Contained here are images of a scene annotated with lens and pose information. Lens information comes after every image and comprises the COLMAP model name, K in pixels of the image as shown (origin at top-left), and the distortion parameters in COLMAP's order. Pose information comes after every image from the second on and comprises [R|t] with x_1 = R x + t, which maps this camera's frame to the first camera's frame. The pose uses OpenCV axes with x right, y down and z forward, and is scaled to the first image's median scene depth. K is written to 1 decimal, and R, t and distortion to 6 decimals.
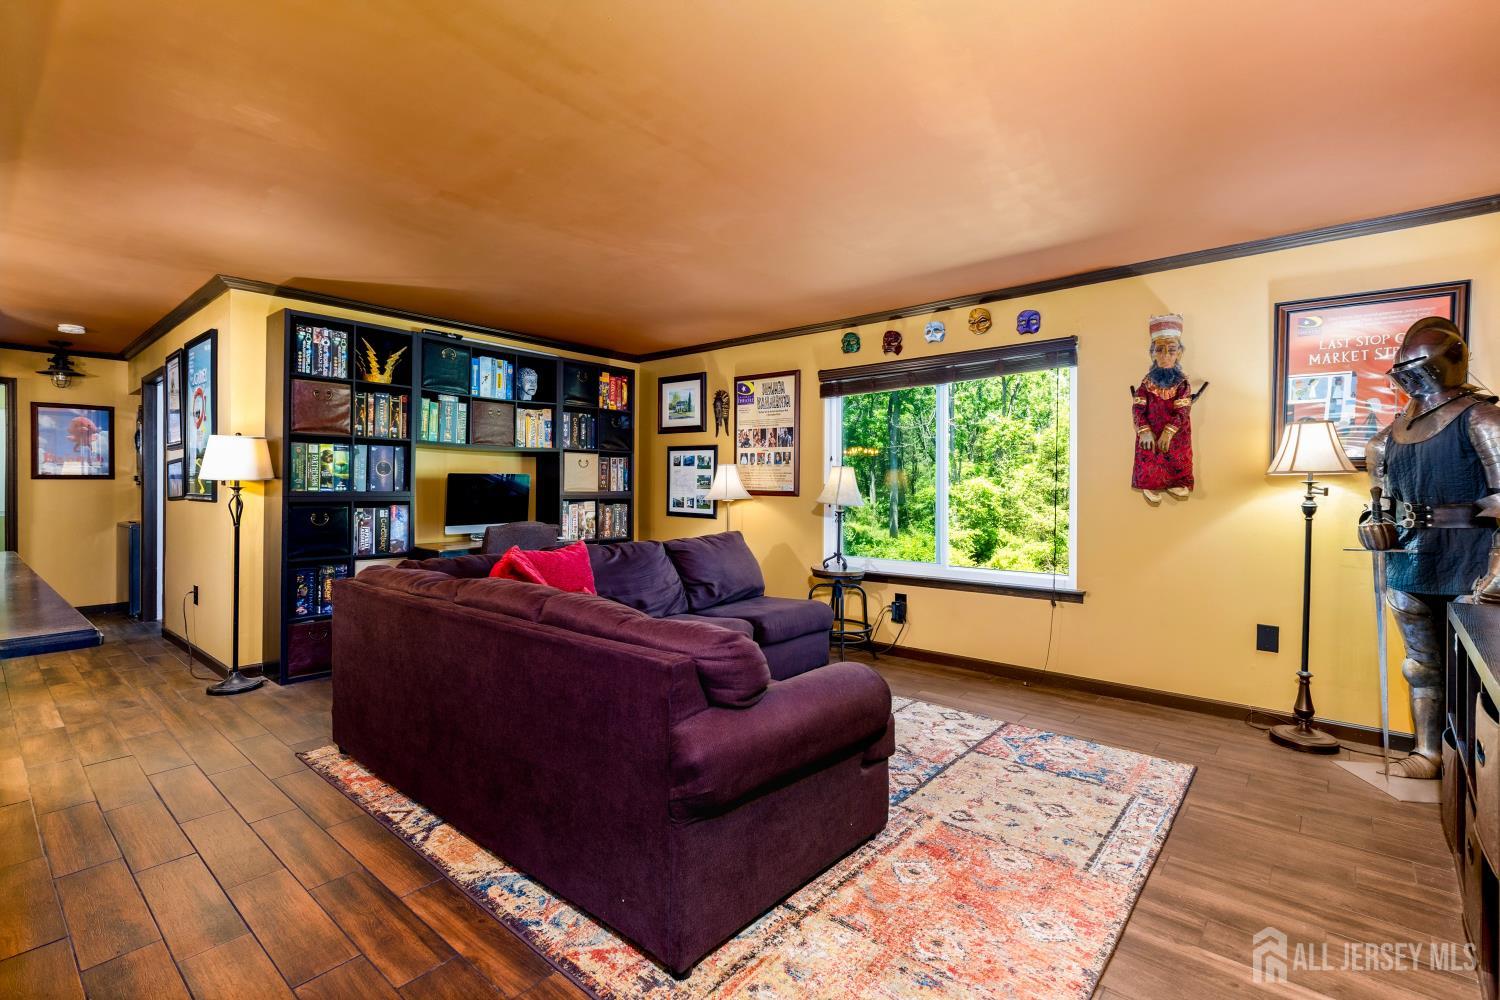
lens RADIAL K [[677.1, 0, 759.4], [0, 677.1, 494.3], [0, 0, 1]] dist [0.005588, -0.000002]
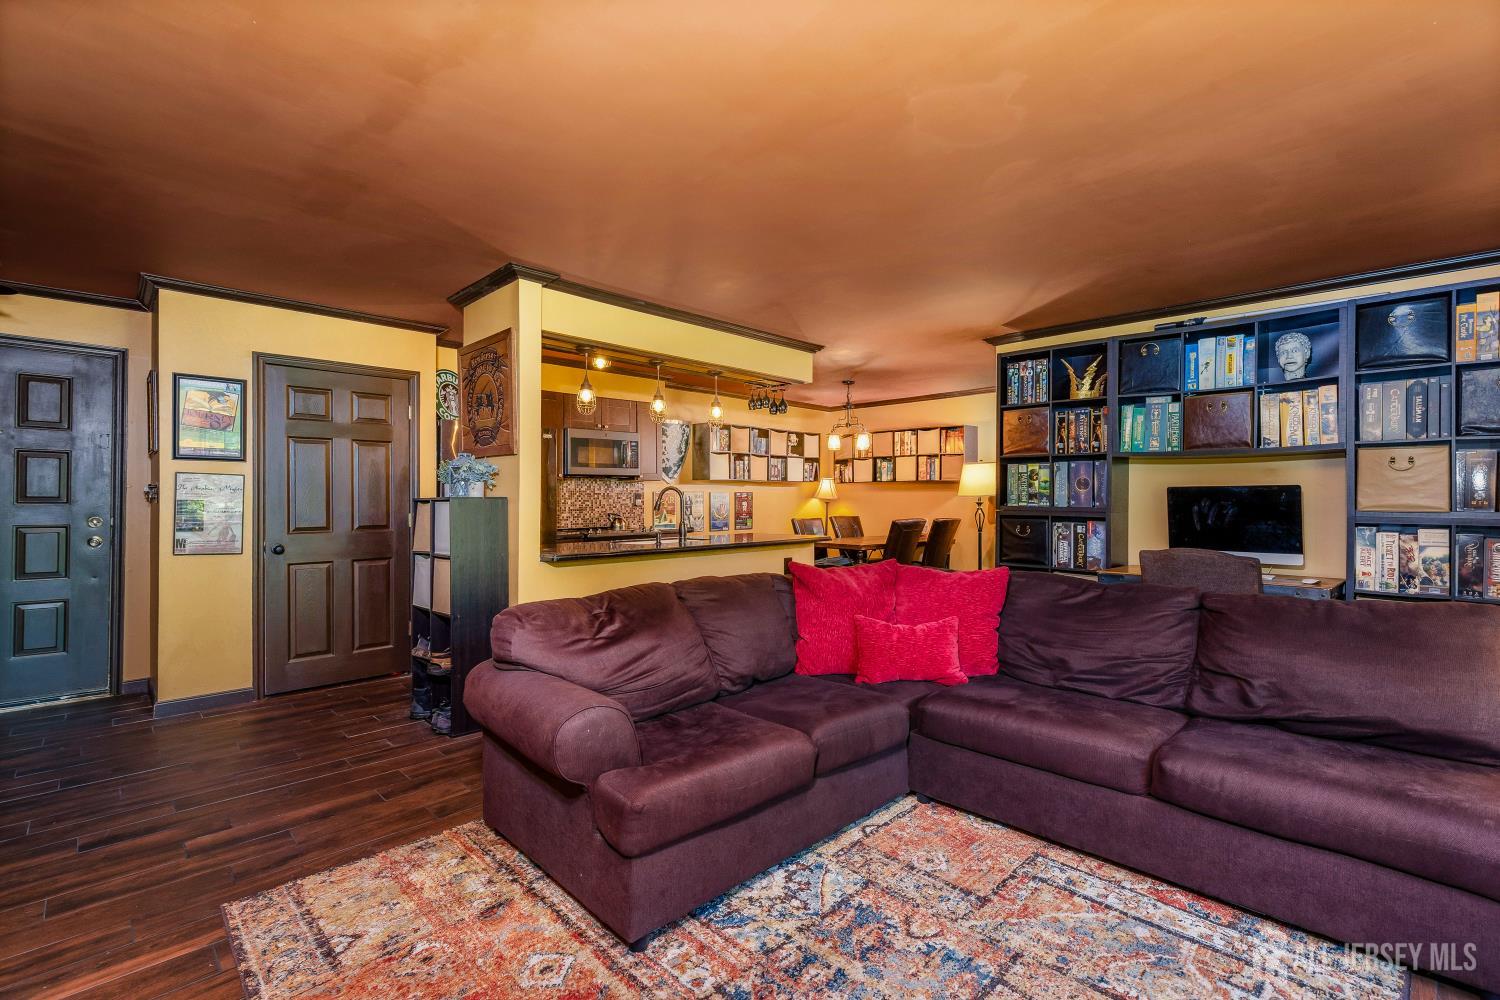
lens RADIAL K [[677.1, 0, 759.4], [0, 677.1, 494.3], [0, 0, 1]] dist [0.005588, -0.000002]
pose [[-0.085337, -0.010214, -0.996300, 0.486368], [-0.014686, 0.999852, -0.008993, -0.006901], [0.996244, 0.013865, -0.085475, 0.622824]]
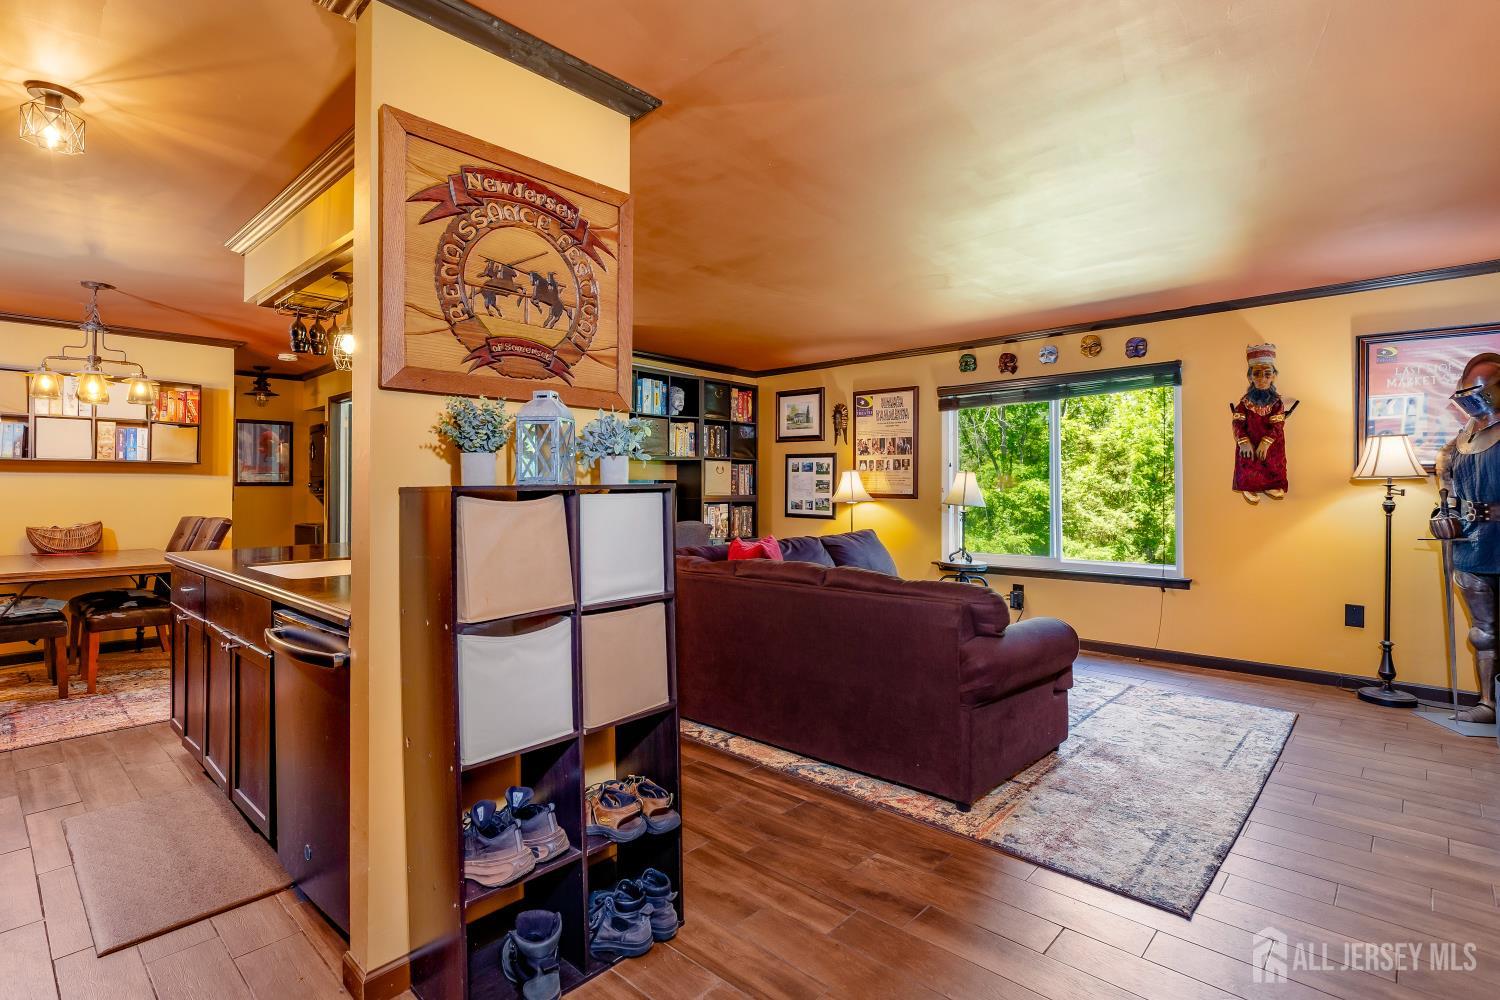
lens RADIAL K [[720.1, 0, 752.5], [0, 720.1, 487.4], [0, 0, 1]] dist [0.001400, -0.000001]
pose [[0.998945, -0.004047, -0.045746, -0.191476], [0.003349, 0.999877, -0.015319, 0.001870], [0.045802, 0.015150, 0.998836, -0.242658]]
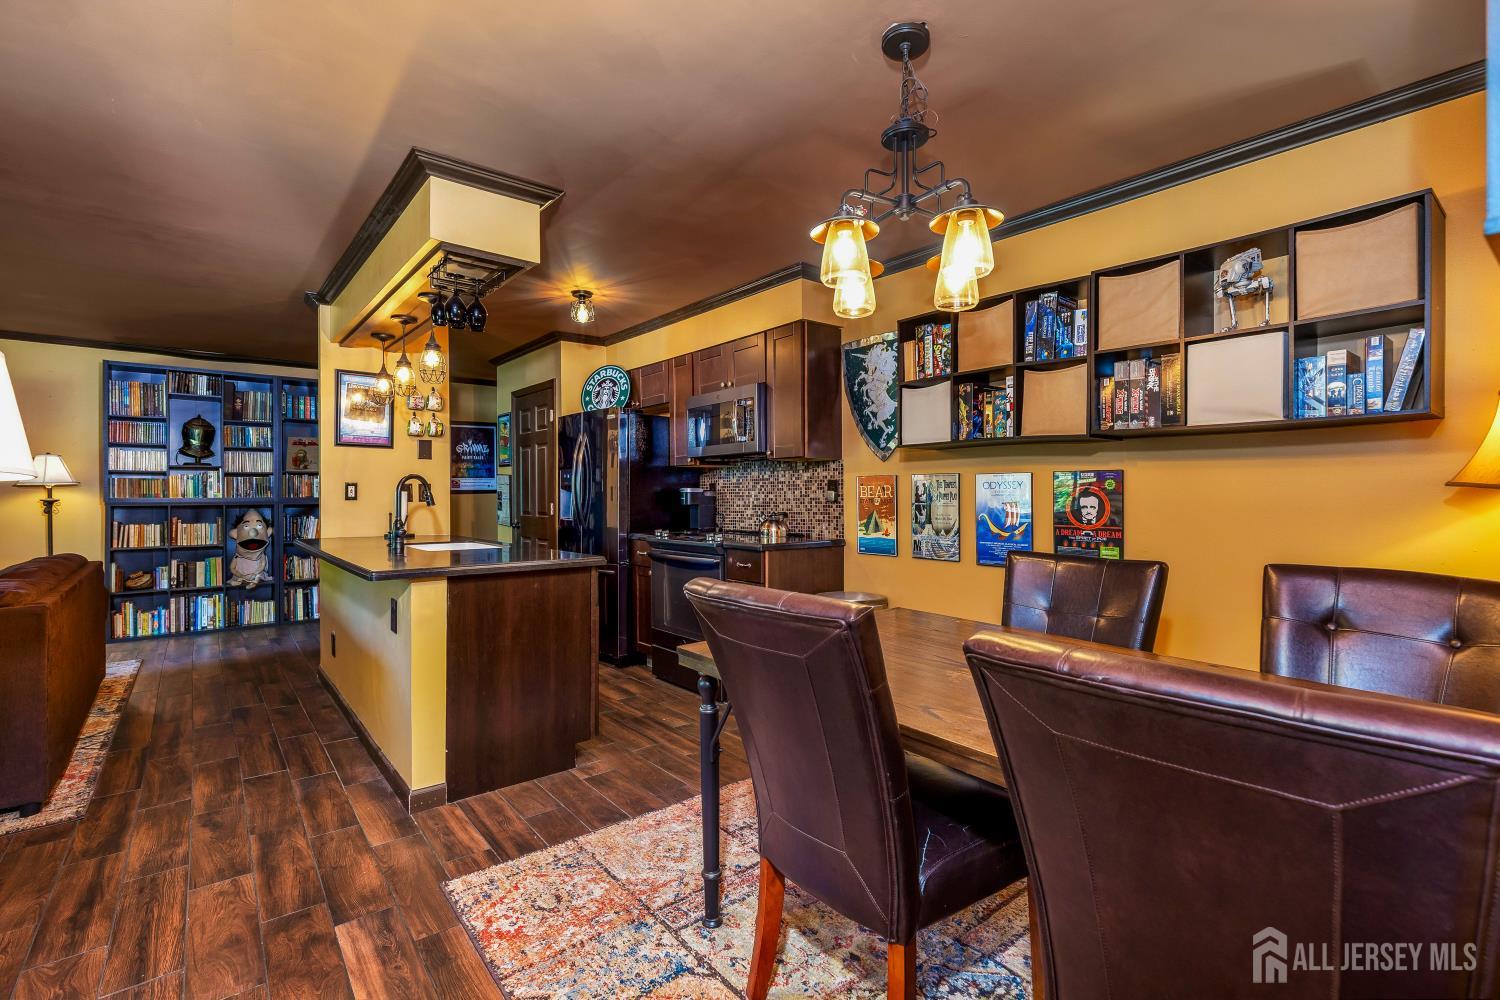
lens RADIAL K [[677.1, 0, 759.4], [0, 677.1, 494.3], [0, 0, 1]] dist [0.005588, -0.000002]
pose [[-0.983756, -0.000934, 0.179510, -1.113801], [0.002916, 0.999771, 0.021182, -0.019722], [-0.179489, 0.021361, -0.983528, 1.125877]]
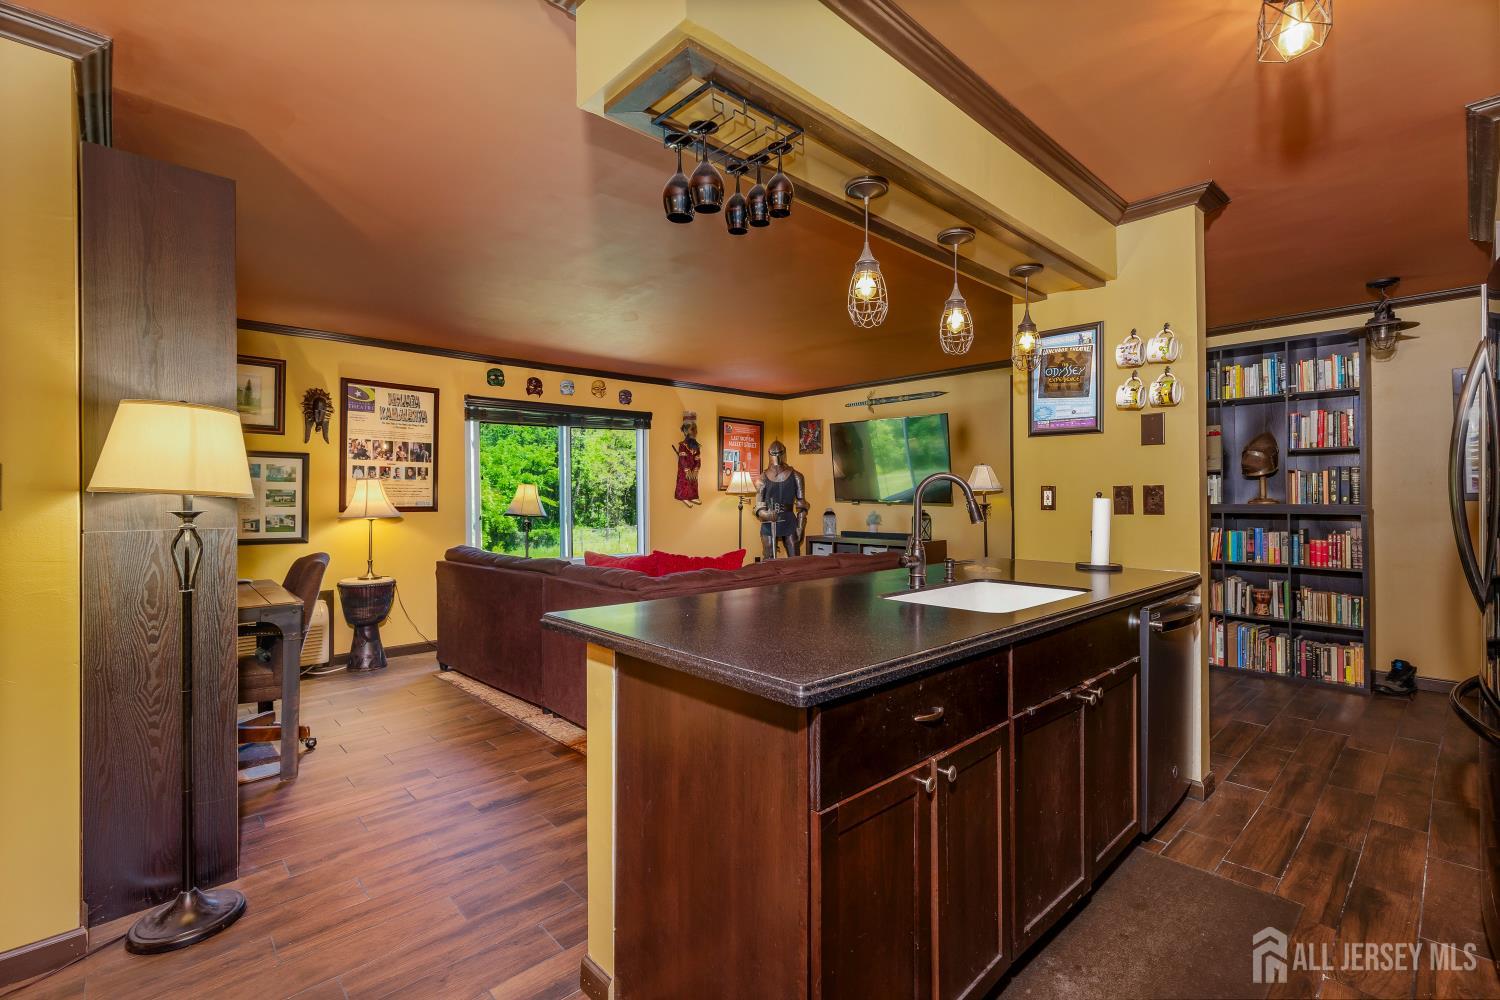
lens RADIAL K [[677.1, 0, 759.4], [0, 677.1, 494.3], [0, 0, 1]] dist [0.005588, -0.000002]
pose [[0.109680, -0.000543, 0.993967, -1.091108], [0.019824, 0.999802, -0.001642, -0.013564], [-0.993769, 0.019885, 0.109669, 0.477954]]
